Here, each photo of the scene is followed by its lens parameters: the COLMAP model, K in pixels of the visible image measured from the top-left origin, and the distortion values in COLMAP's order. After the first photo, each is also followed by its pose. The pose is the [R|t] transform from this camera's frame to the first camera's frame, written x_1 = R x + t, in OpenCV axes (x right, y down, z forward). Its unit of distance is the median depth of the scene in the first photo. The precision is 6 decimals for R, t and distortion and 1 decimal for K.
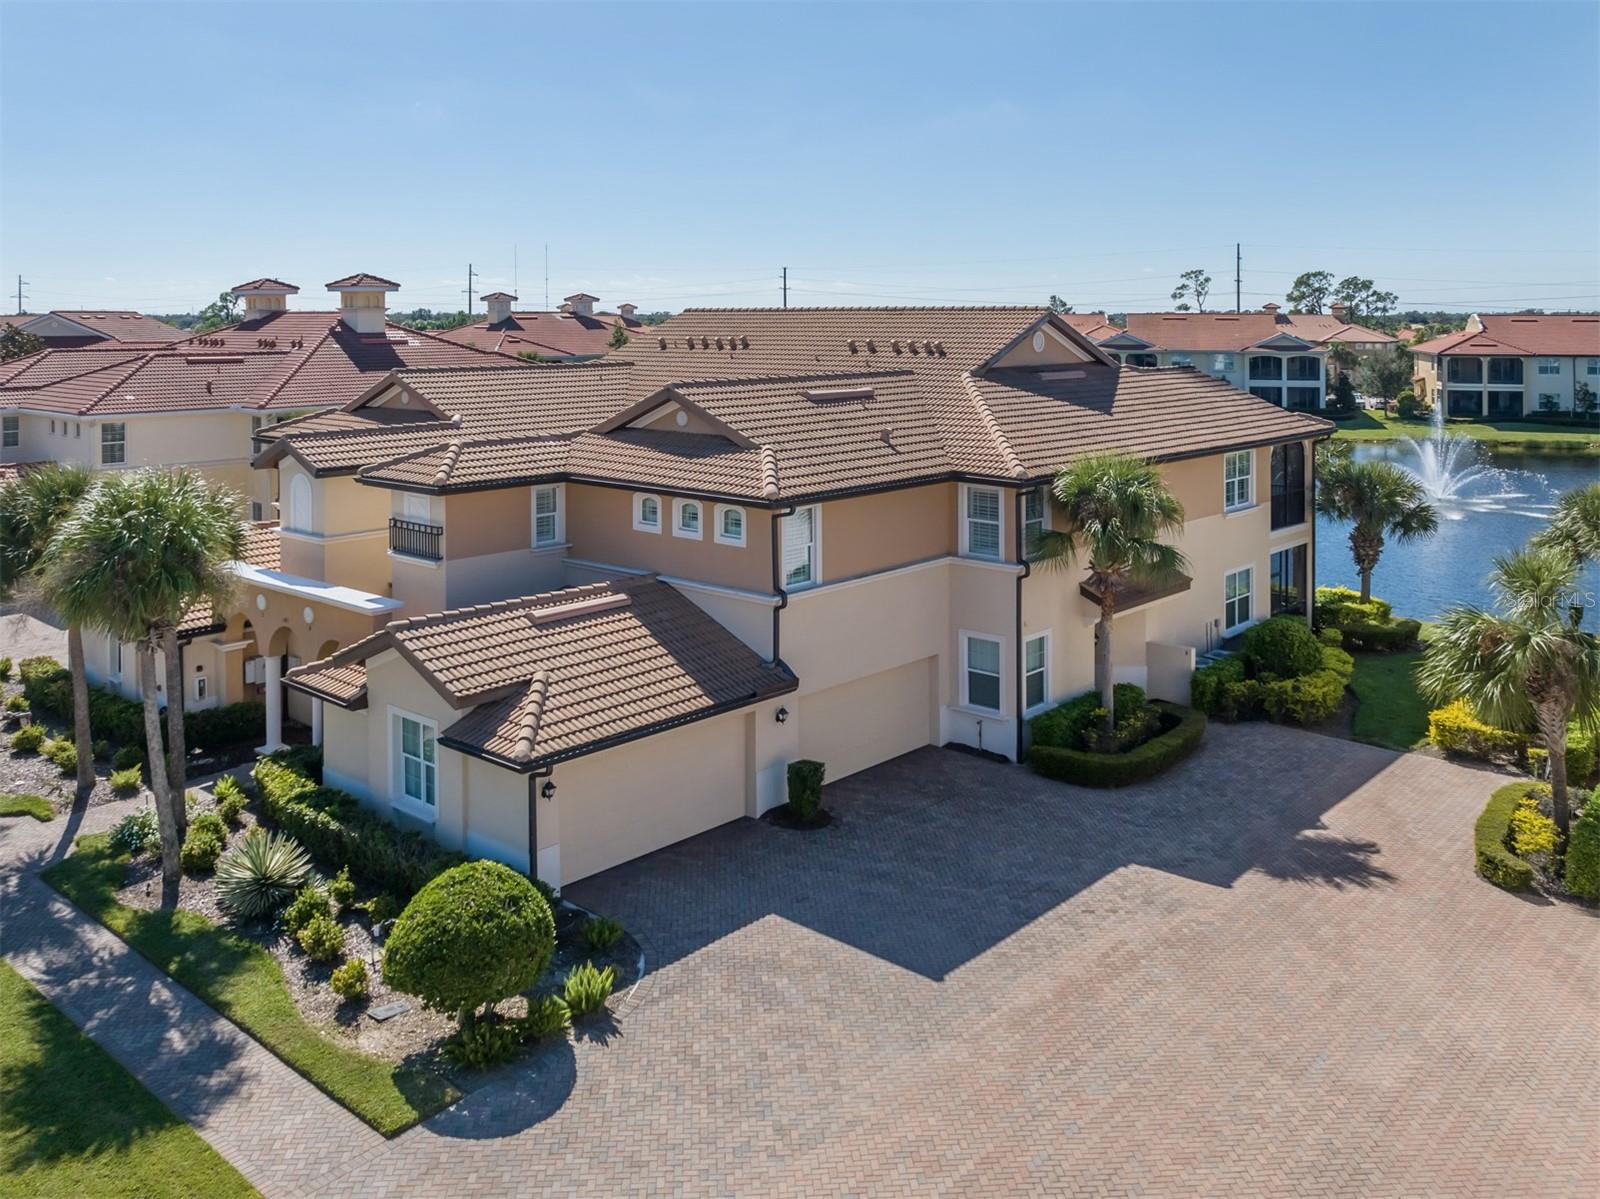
lens RADIAL K [[1371.3, 0, 729.4], [0, 1371.3, 599.4], [0, 0, 1]] dist [-0.048237, 0.044861]
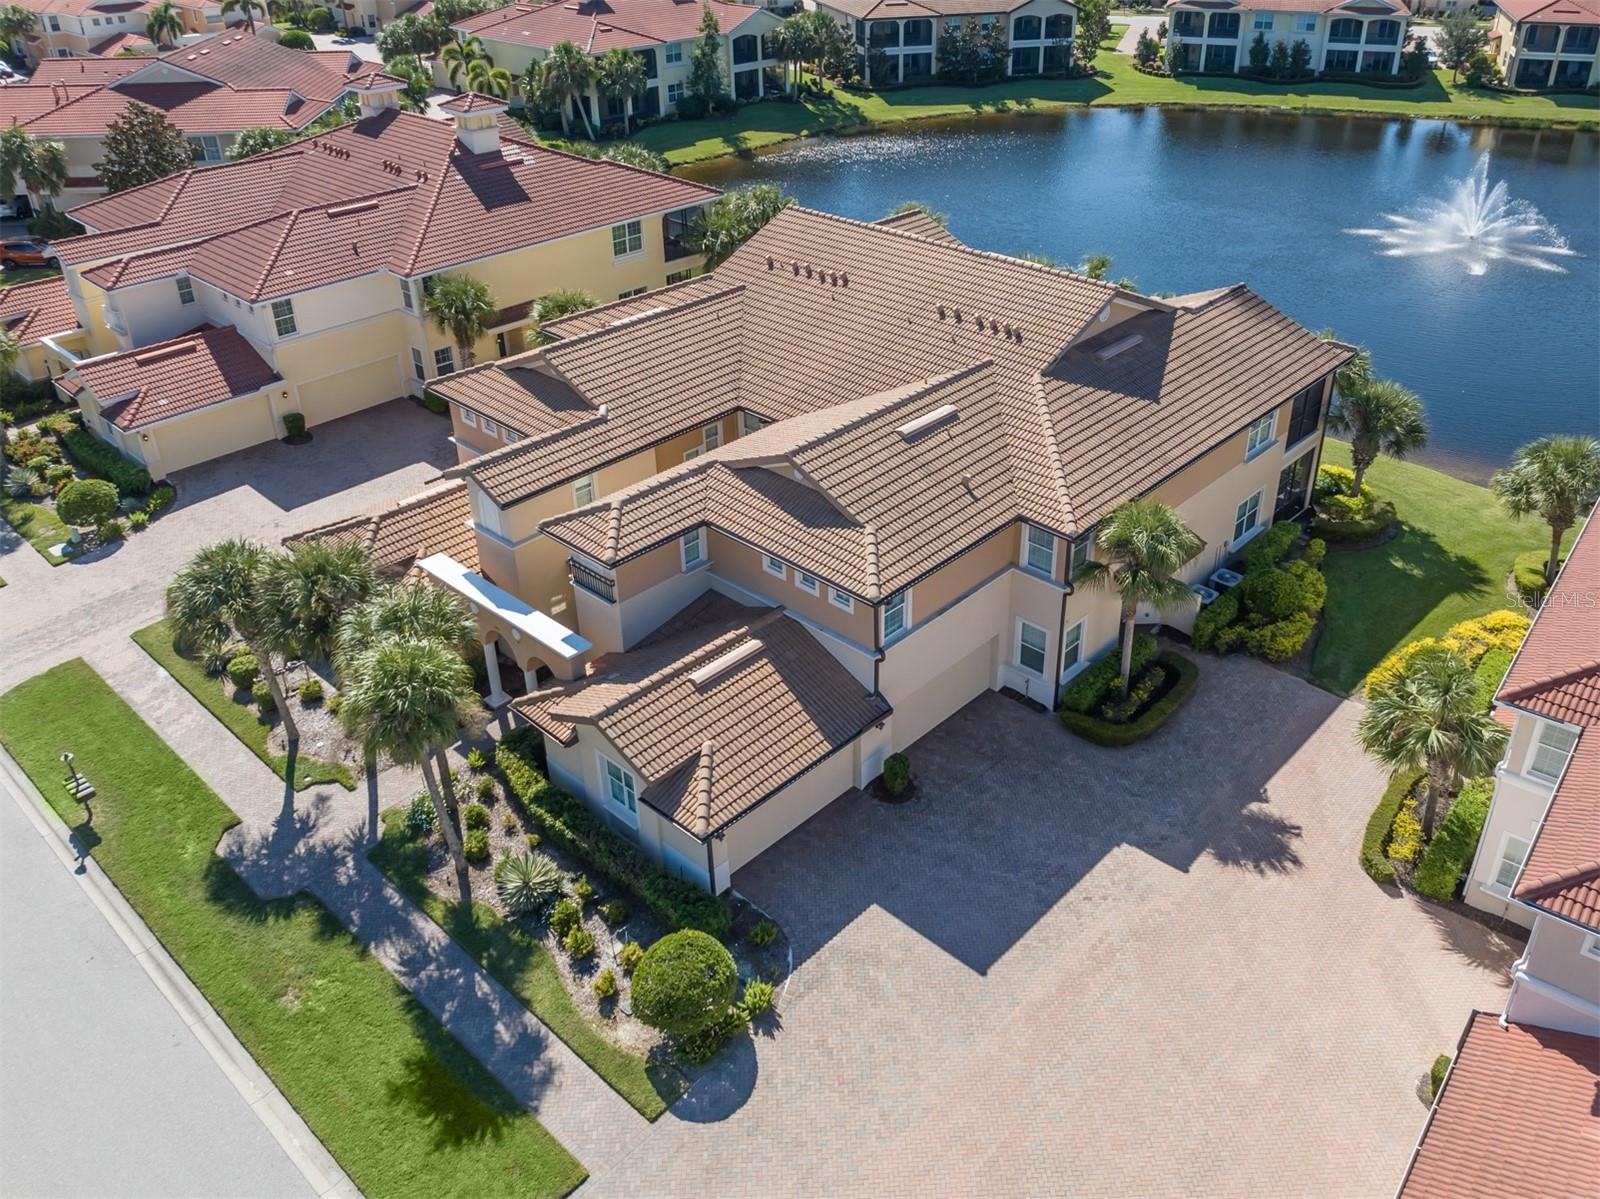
lens RADIAL K [[1255.9, 0, 800.0], [0, 1255.9, 599.5], [0, 0, 1]] dist [-0.040063, 0.023274]
pose [[0.999803, -0.016865, -0.010437, -0.029744], [0.019795, 0.881270, 0.472198, -0.698054], [0.001234, -0.472312, 0.881431, -0.045549]]
